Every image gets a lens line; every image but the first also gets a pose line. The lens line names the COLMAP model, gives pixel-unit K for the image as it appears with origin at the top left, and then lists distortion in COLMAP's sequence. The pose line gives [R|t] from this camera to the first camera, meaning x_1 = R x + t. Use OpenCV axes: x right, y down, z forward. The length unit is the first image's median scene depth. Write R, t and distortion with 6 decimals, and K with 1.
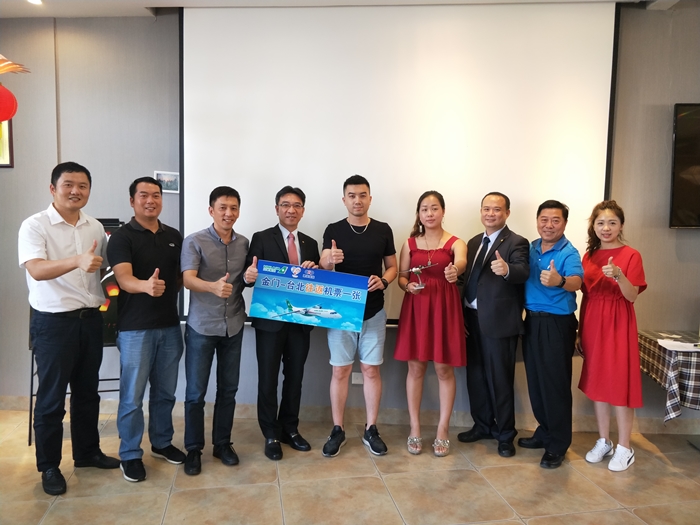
lens RADIAL K [[564.2, 0, 350.0], [0, 564.2, 262.5], [0, 0, 1]] dist [-0.002965, -0.003627]
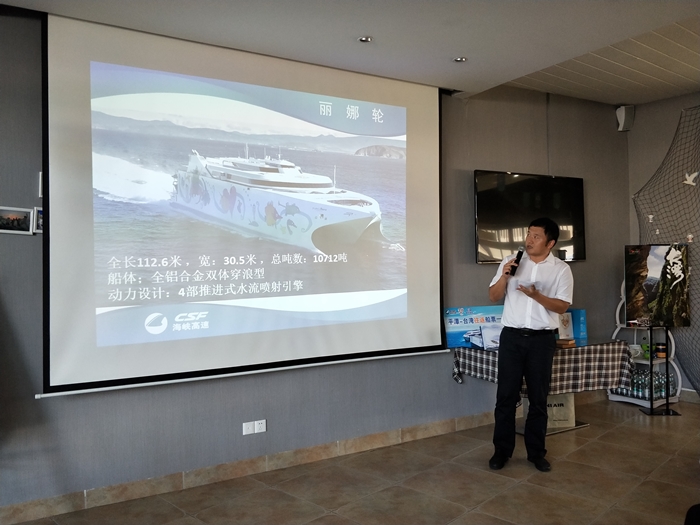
lens RADIAL K [[564.2, 0, 350.0], [0, 564.2, 262.5], [0, 0, 1]] dist [-0.002965, -0.003627]
pose [[0.822395, -0.020141, 0.568561, -0.486130], [0.067850, 0.995713, -0.062870, -0.002124], [-0.564857, 0.090281, 0.820235, 0.112450]]
